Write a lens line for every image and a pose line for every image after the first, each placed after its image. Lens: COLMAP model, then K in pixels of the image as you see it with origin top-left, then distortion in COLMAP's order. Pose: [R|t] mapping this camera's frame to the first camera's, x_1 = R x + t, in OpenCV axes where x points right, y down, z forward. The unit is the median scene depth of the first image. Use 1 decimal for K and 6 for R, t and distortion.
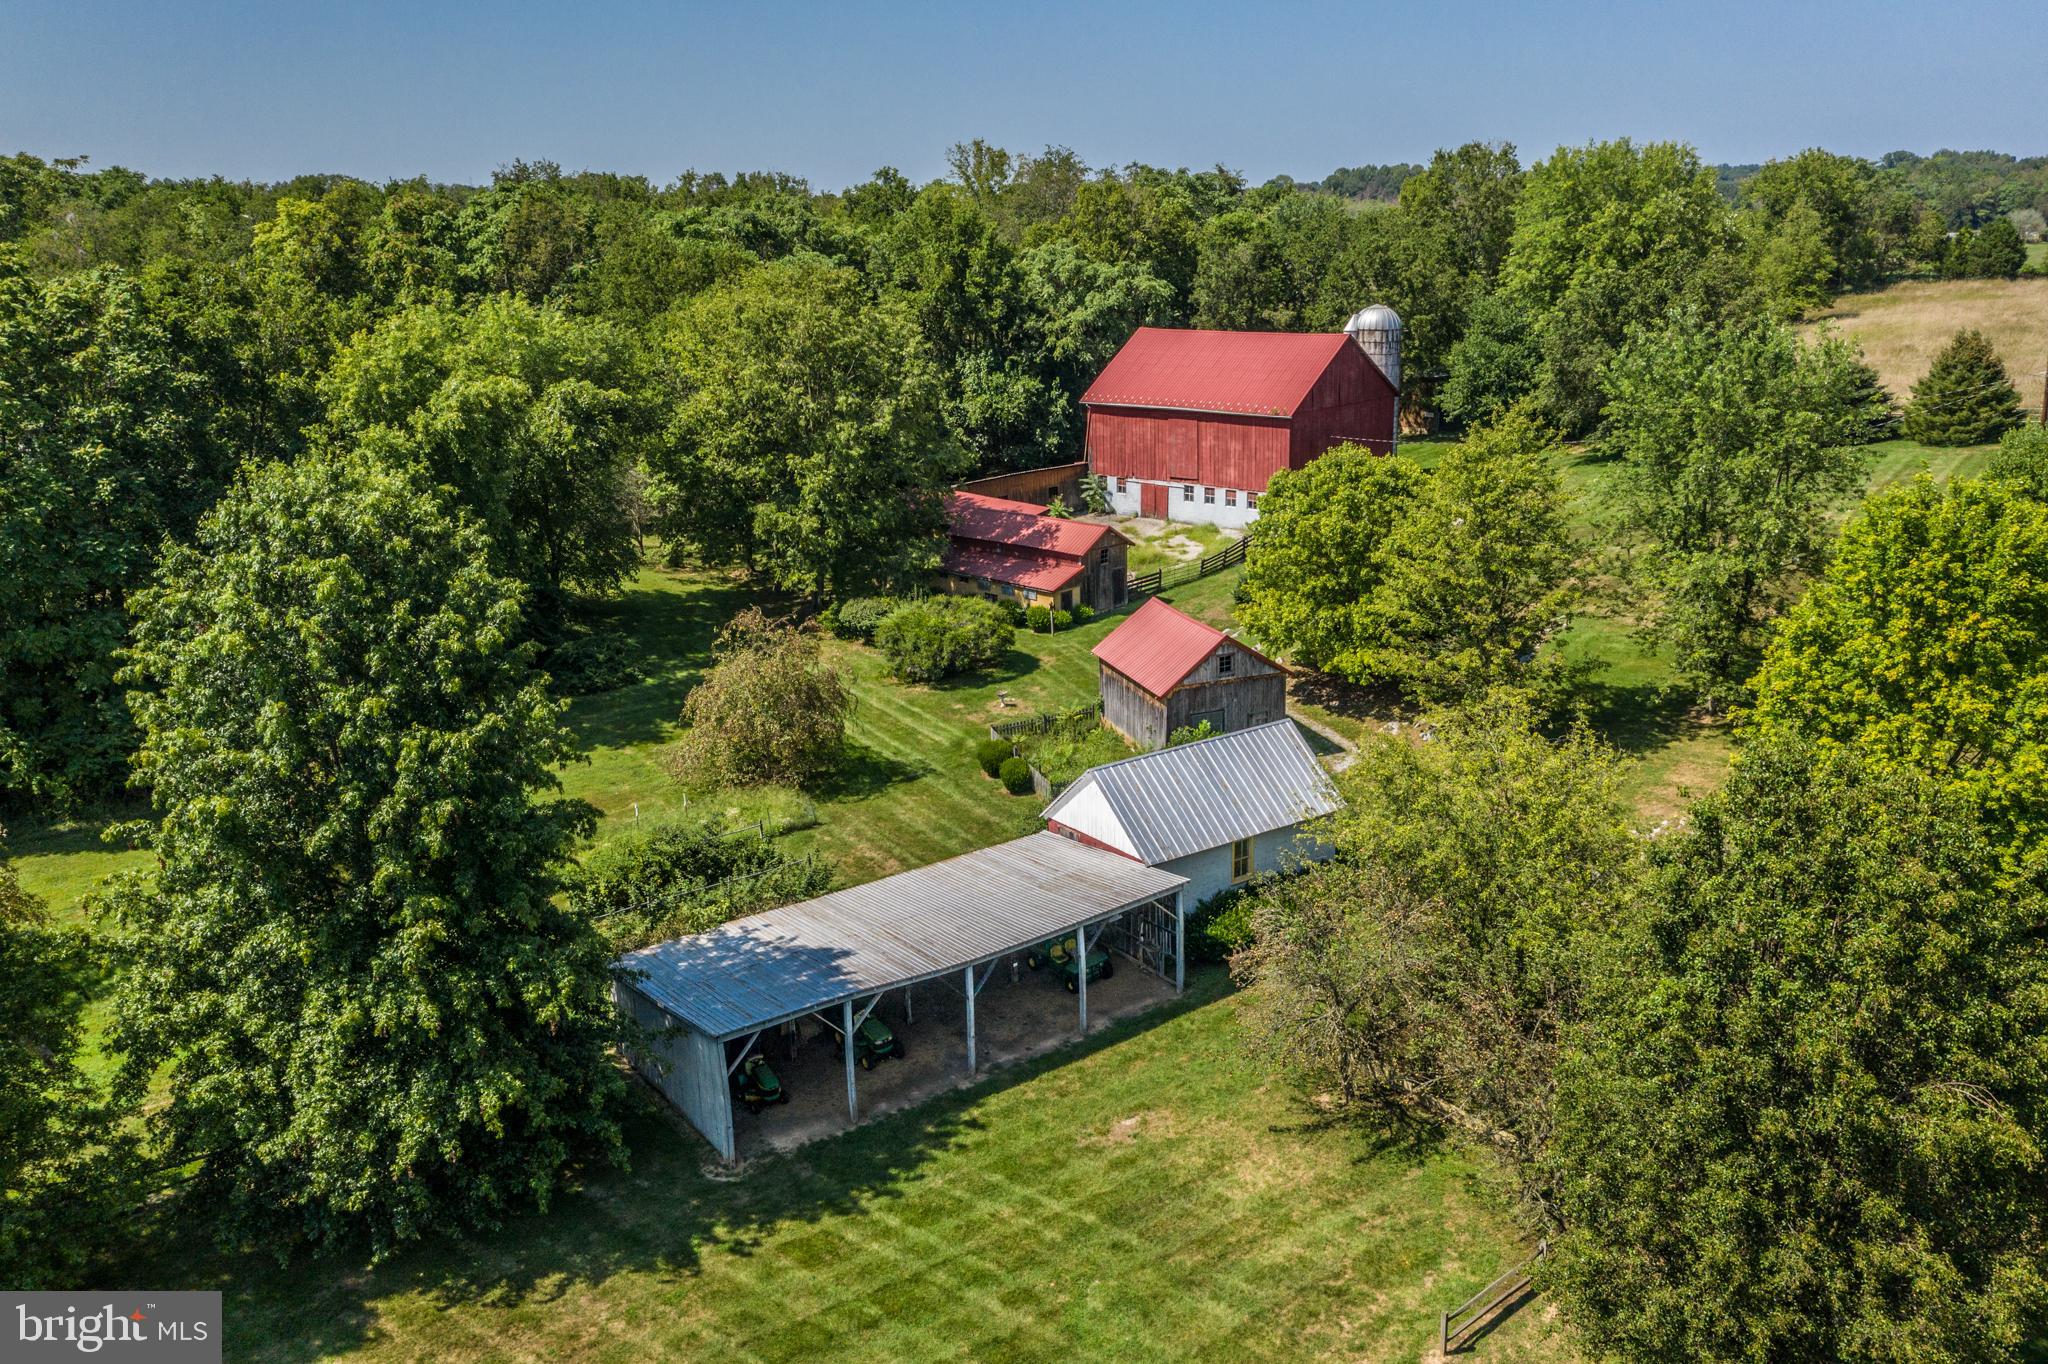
lens RADIAL K [[1619.4, 0, 1029.0], [0, 1619.4, 673.7], [0, 0, 1]] dist [-0.000180, 0.000569]
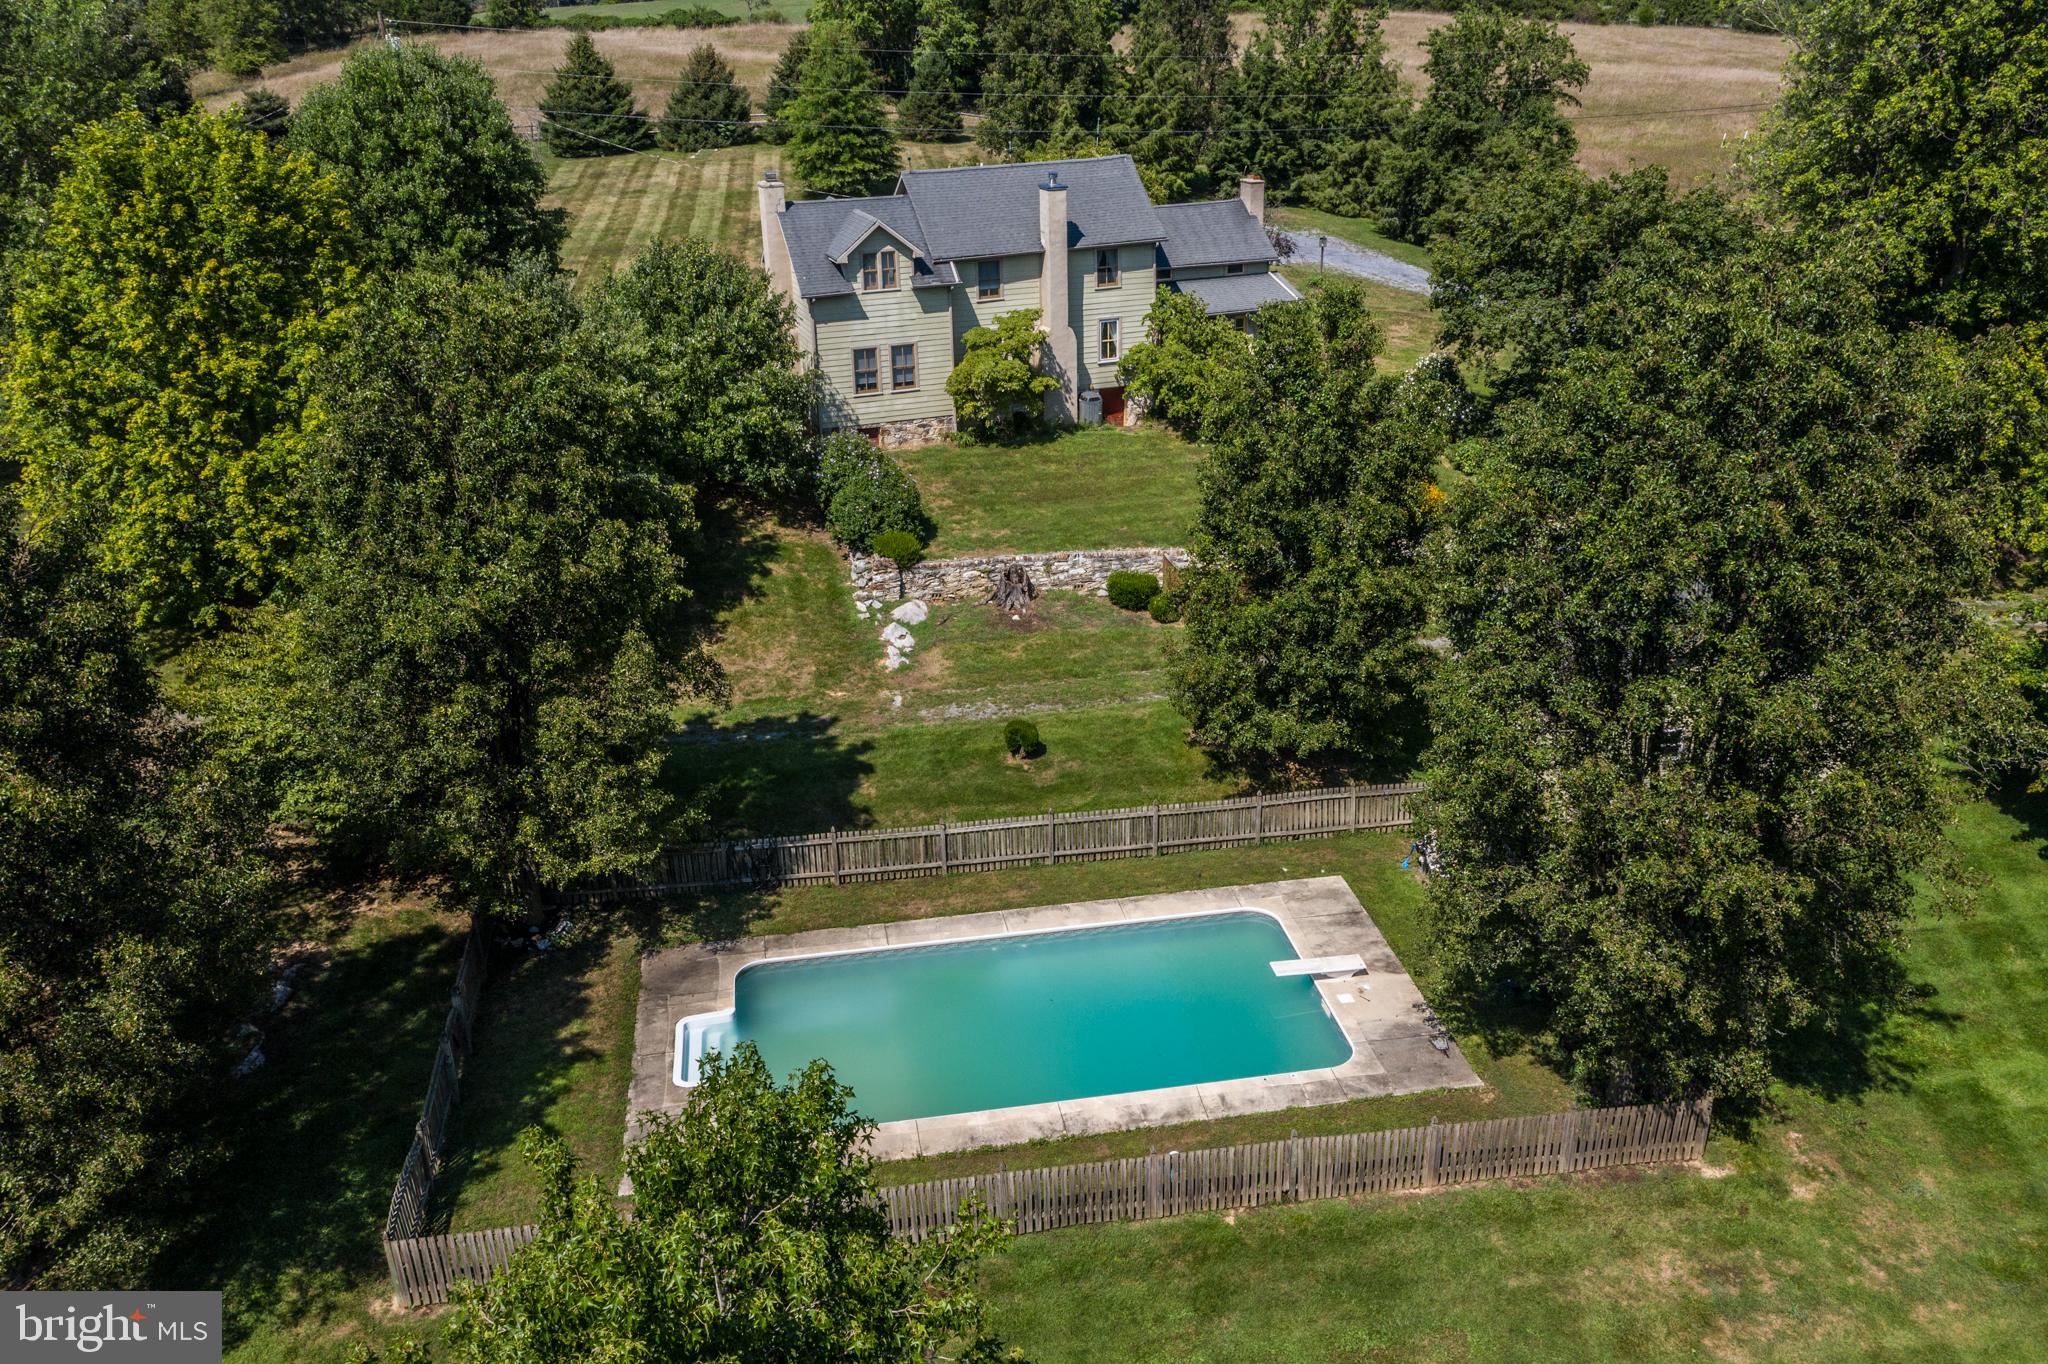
lens RADIAL K [[1618.7, 0, 1027.9], [0, 1618.7, 680.8], [0, 0, 1]] dist [-0.004065, 0.004037]
pose [[0.694241, -0.276857, 0.664365, 0.105117], [0.200315, 0.960911, 0.191111, 0.043695], [-0.691306, 0.000405, 0.722562, 0.026889]]
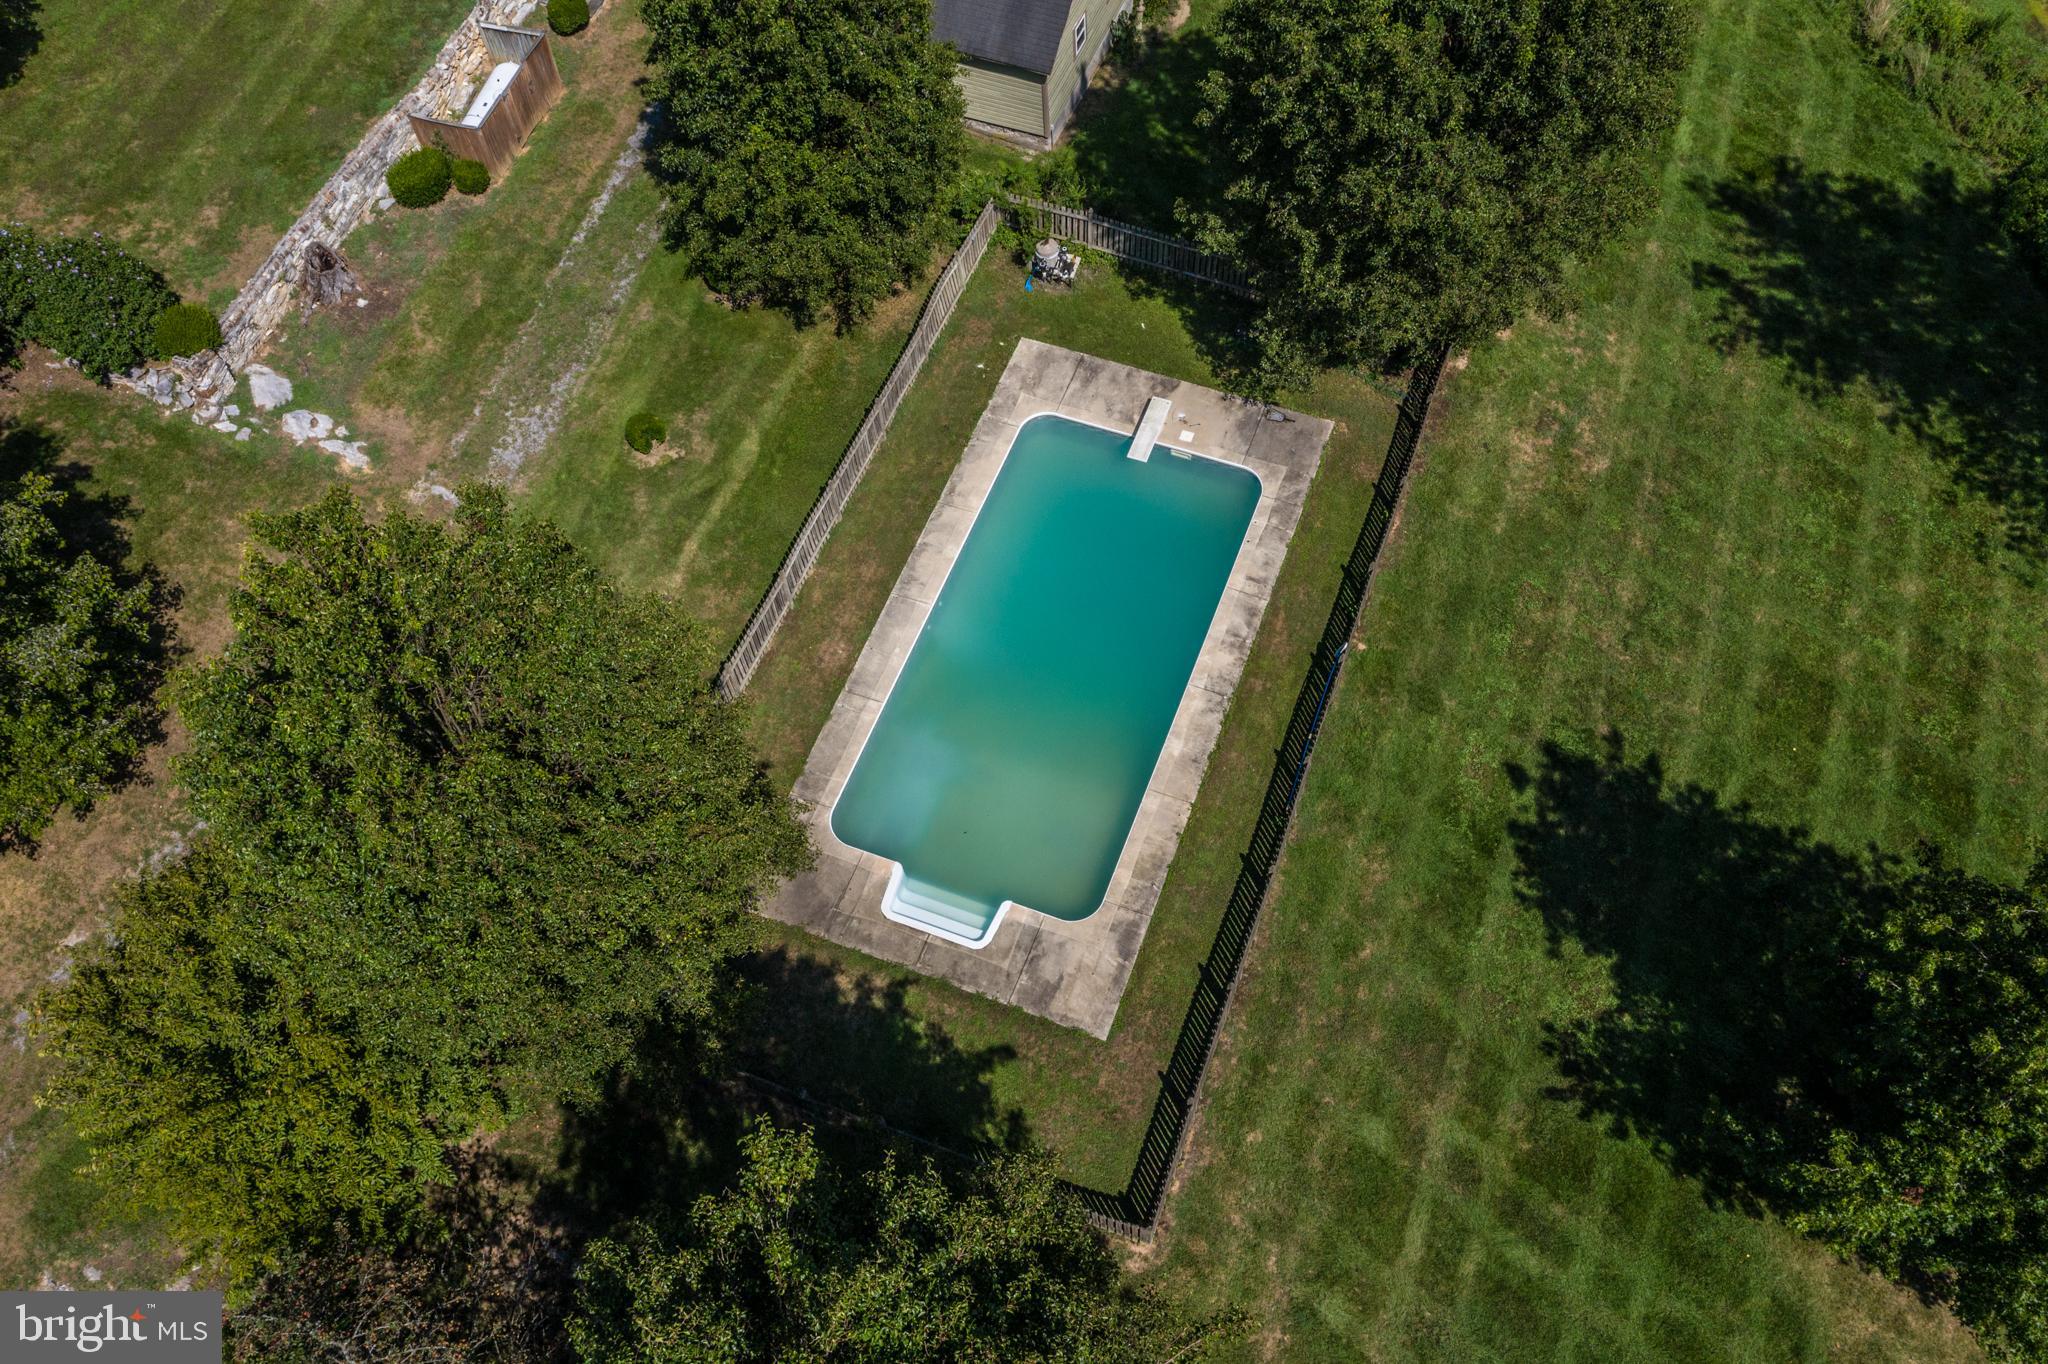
lens RADIAL K [[1637.6, 0, 1042.9], [0, 1637.6, 667.1], [0, 0, 1]] dist [-0.001447, 0.000290]
pose [[-0.269751, -0.814796, 0.513169, 0.117227], [0.298297, 0.436000, 0.849072, -0.113974], [-0.915562, 0.382115, 0.125440, 0.204144]]
